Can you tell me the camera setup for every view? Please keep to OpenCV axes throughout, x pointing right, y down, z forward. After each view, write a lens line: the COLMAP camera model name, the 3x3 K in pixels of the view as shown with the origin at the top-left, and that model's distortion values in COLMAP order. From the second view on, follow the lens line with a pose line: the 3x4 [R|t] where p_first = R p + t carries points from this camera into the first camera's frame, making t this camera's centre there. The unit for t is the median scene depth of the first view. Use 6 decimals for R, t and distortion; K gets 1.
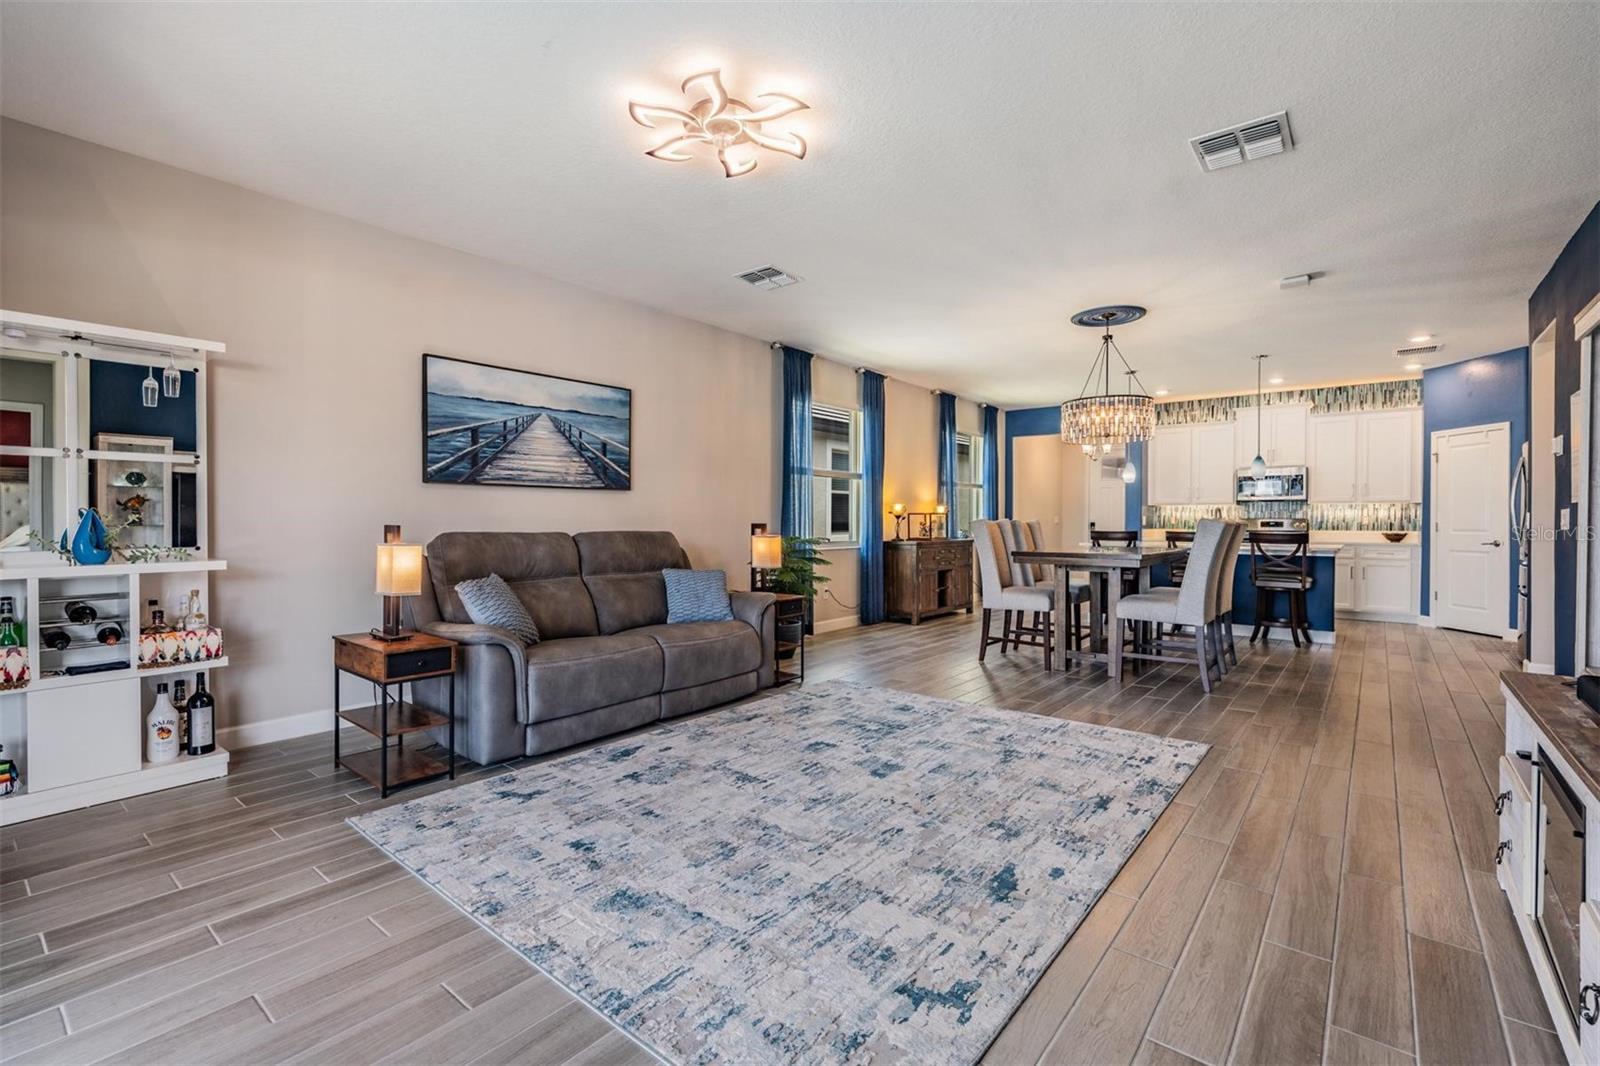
lens RADIAL K [[705.1, 0, 798.5], [0, 705.1, 524.8], [0, 0, 1]] dist [-0.000224, -0.000905]
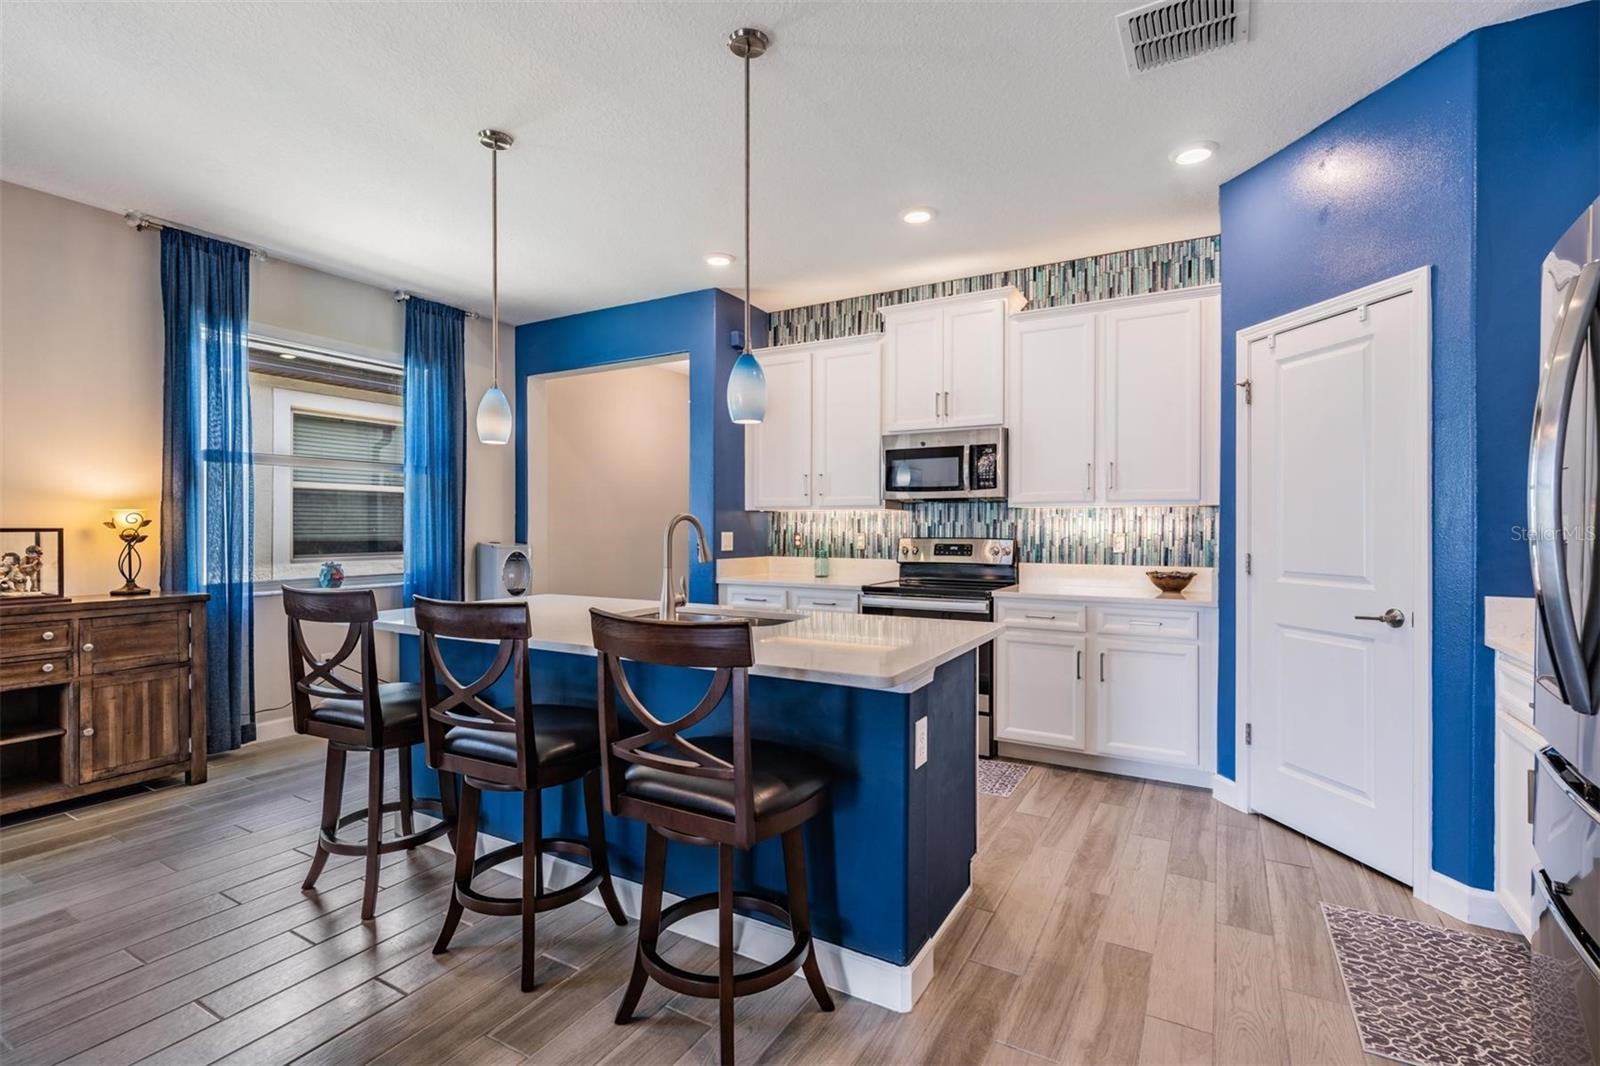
lens RADIAL K [[735.0, 0, 797.9], [0, 735.0, 527.2], [0, 0, 1]] dist [0.002723, -0.000103]
pose [[0.986528, -0.000375, 0.163593, 0.625645], [0.001495, 0.999976, -0.006722, -0.016572], [-0.163587, 0.006875, 0.986505, 0.673513]]
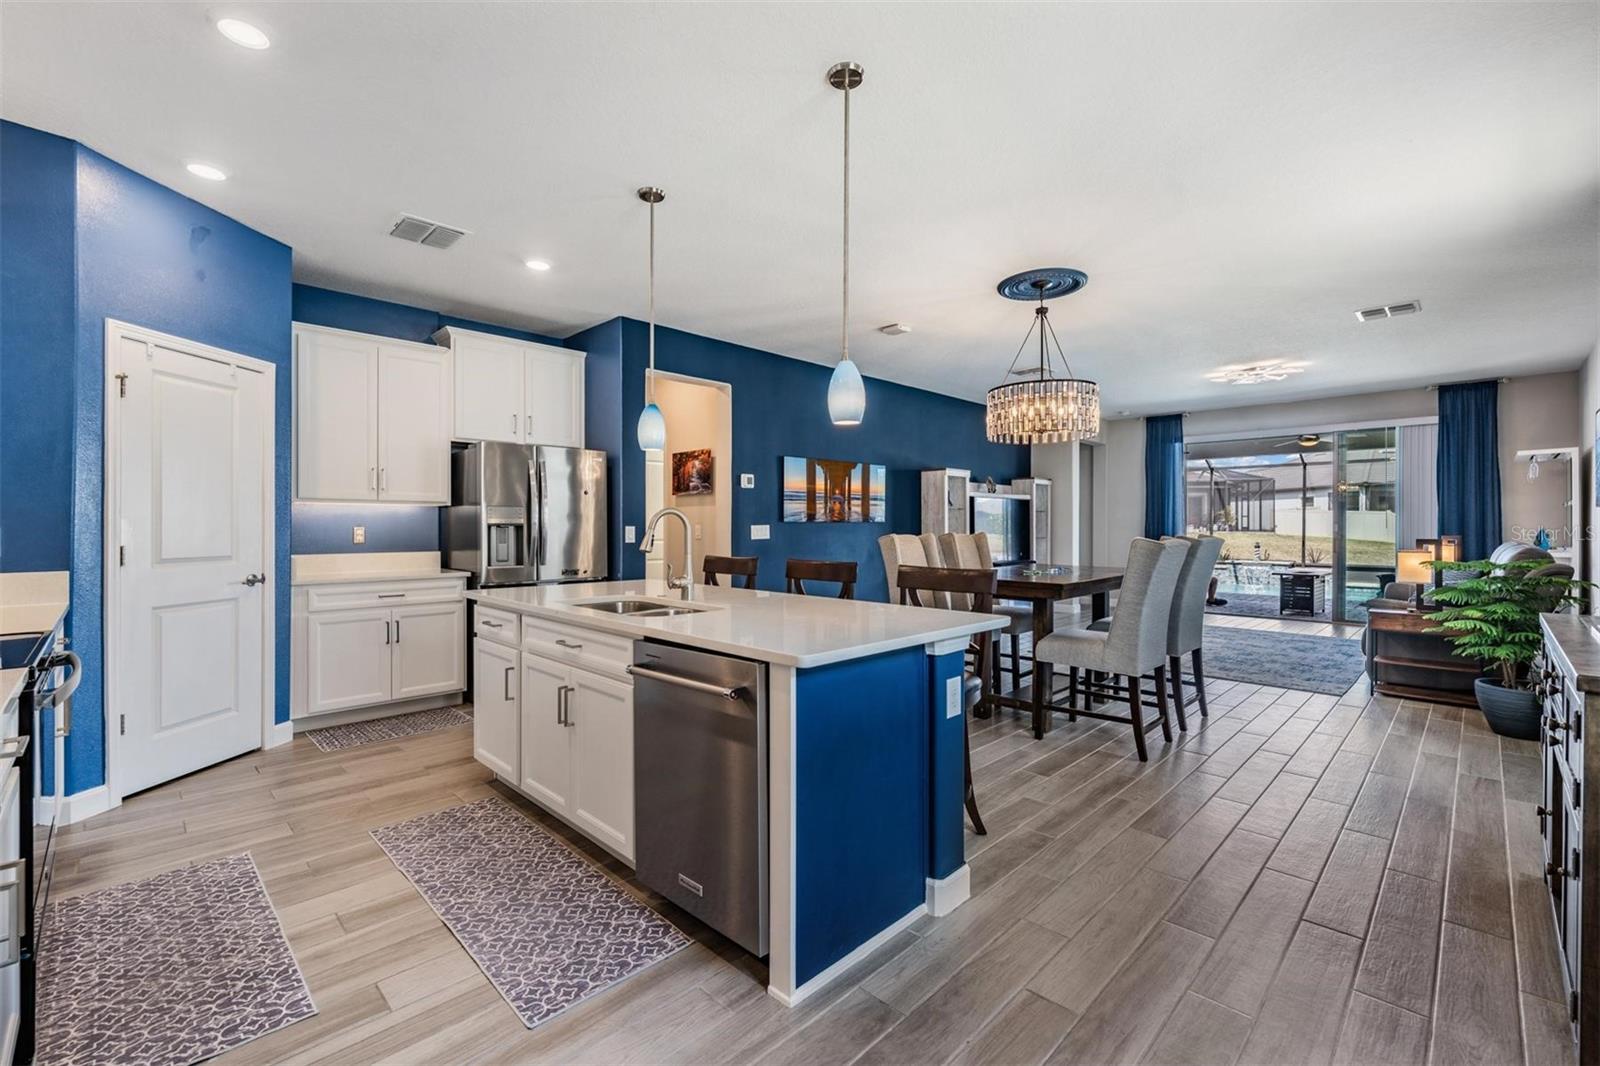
lens RADIAL K [[682.6, 0, 797.7], [0, 682.6, 527.7], [0, 0, 1]] dist [-0.001378, -0.000183]
pose [[-0.994811, -0.001334, 0.101728, 0.512397], [-0.000392, 0.999957, 0.009283, -0.018399], [-0.101736, 0.009195, -0.994769, 1.456529]]
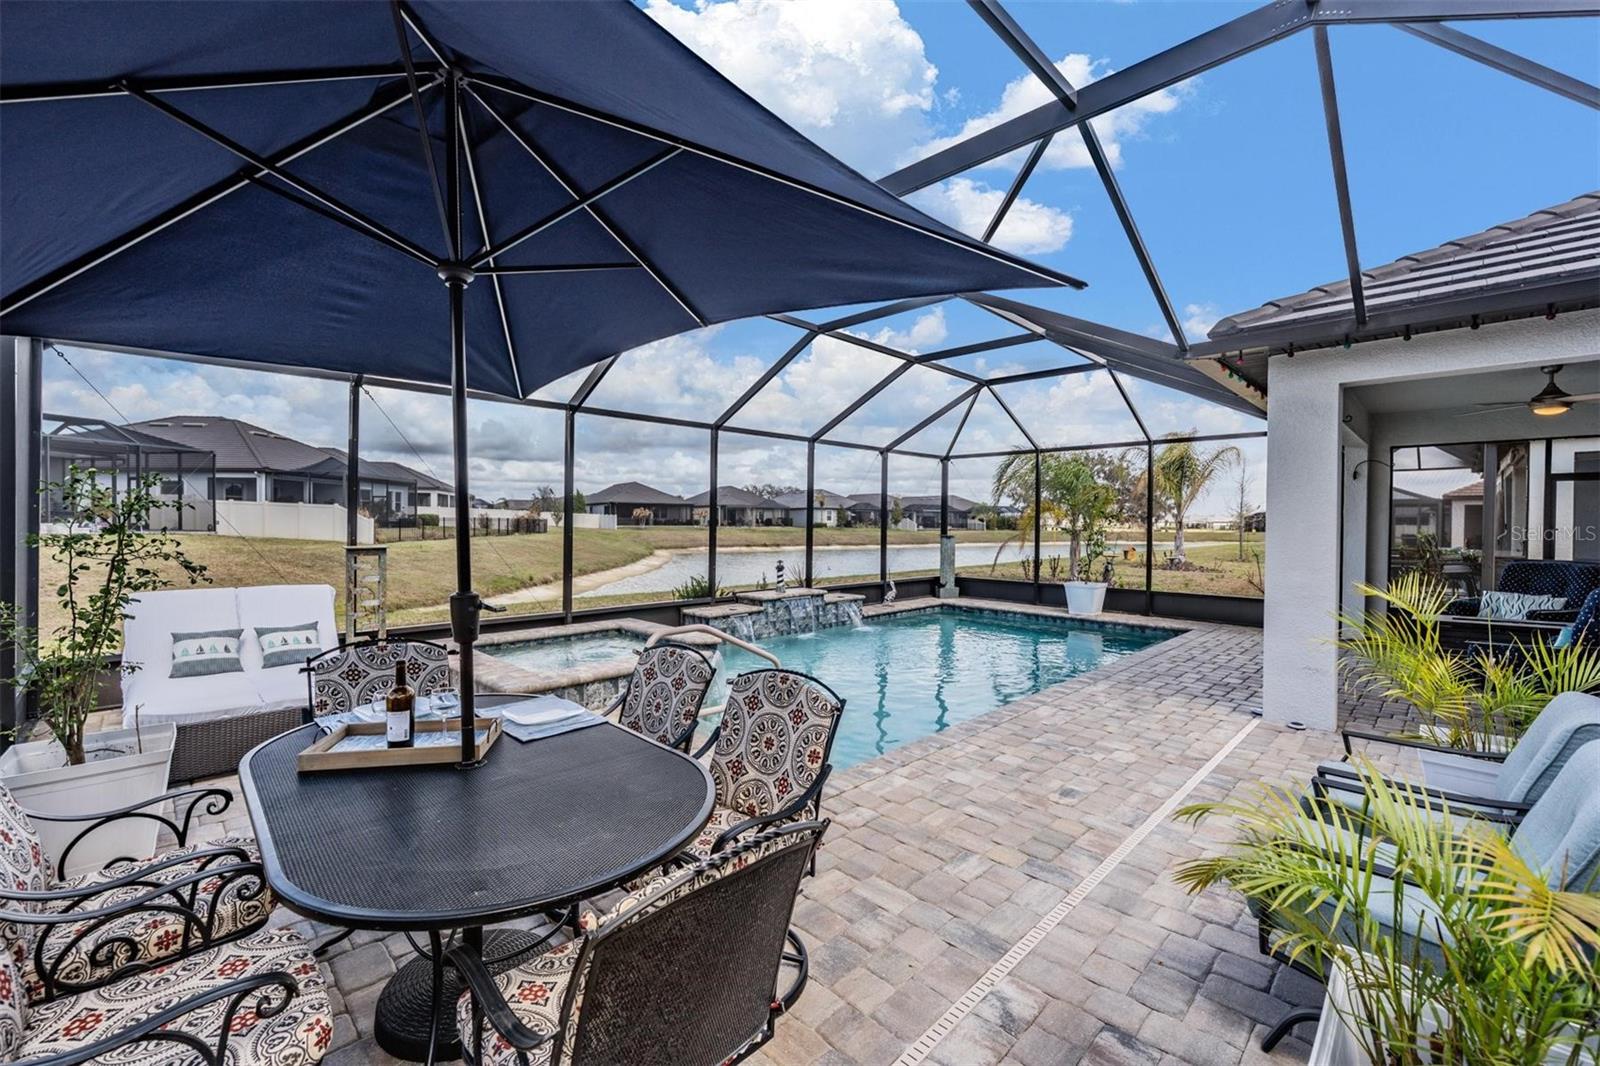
lens RADIAL K [[659.1, 0, 795.0], [0, 659.1, 538.4], [0, 0, 1]] dist [-0.000331, -0.000028]
pose [[-0.096062, 0.022014, -0.995132, 0.522438], [-0.014357, 0.999621, 0.023500, -0.024689], [0.995272, 0.016545, -0.095709, -0.914702]]
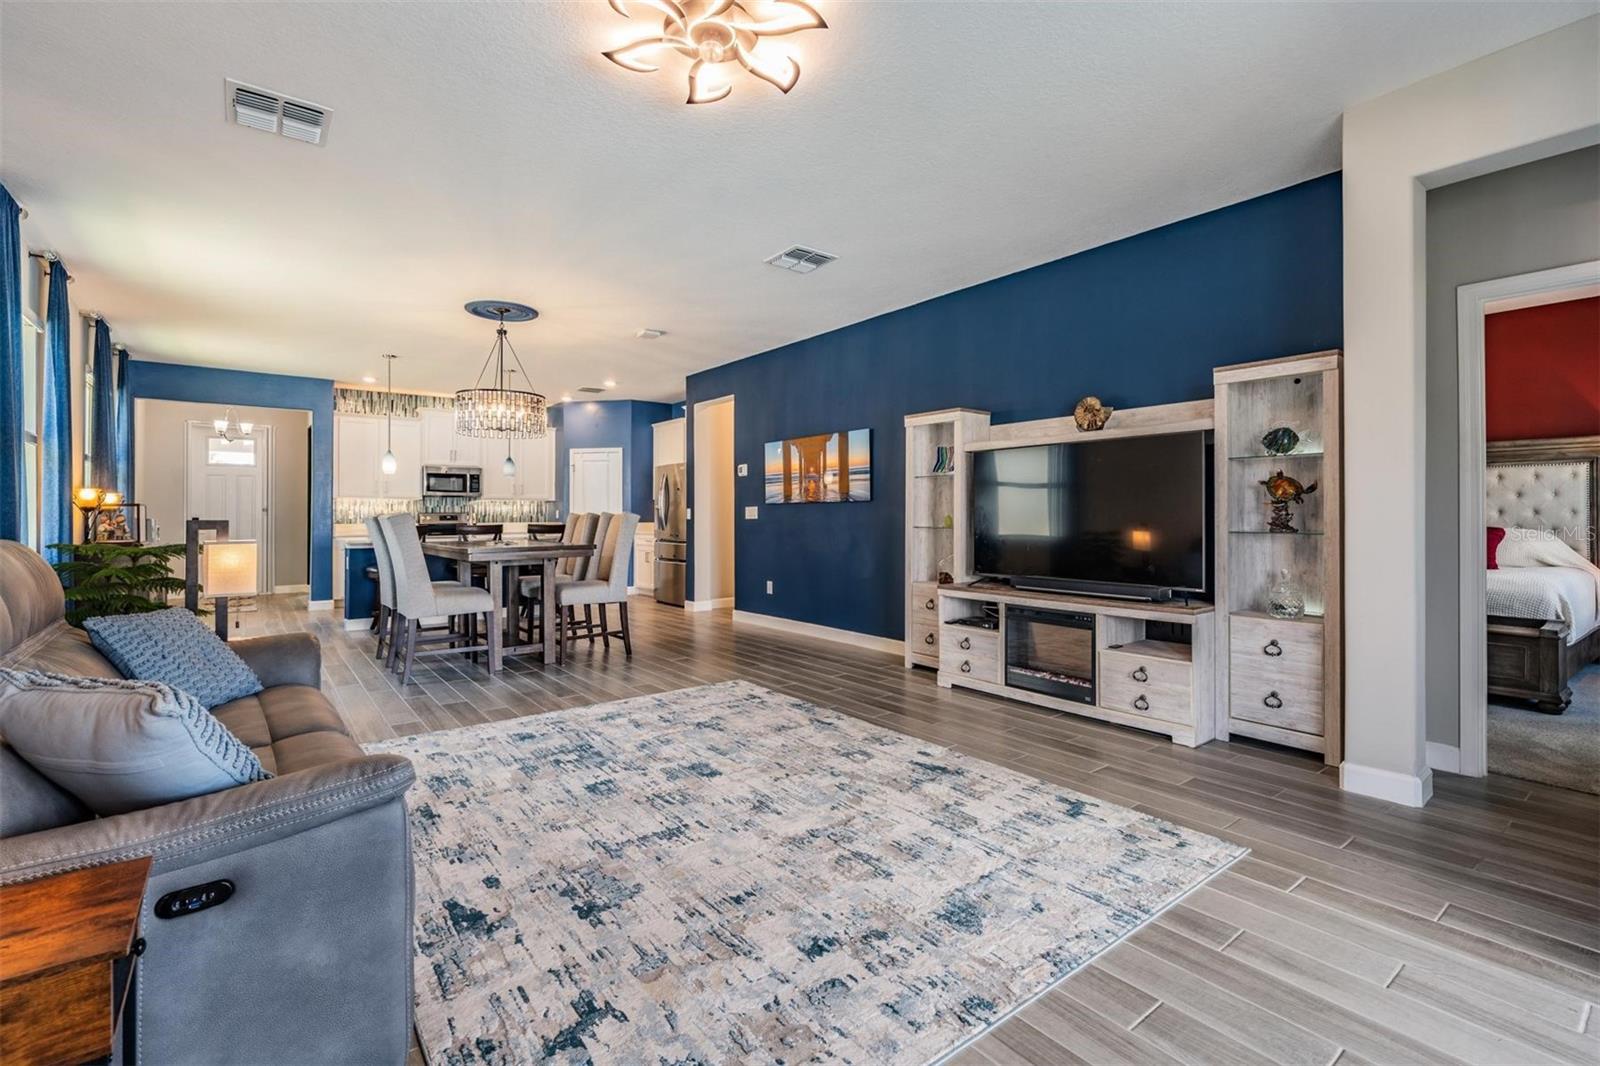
lens RADIAL K [[716.3, 0, 785.7], [0, 716.3, 511.4], [0, 0, 1]] dist [0.001307, -0.000167]
pose [[0.237309, 0.002204, 0.971432, -0.367012], [0.008894, 0.999951, -0.004441, -0.001512], [-0.971394, 0.009694, 0.237277, 0.295036]]
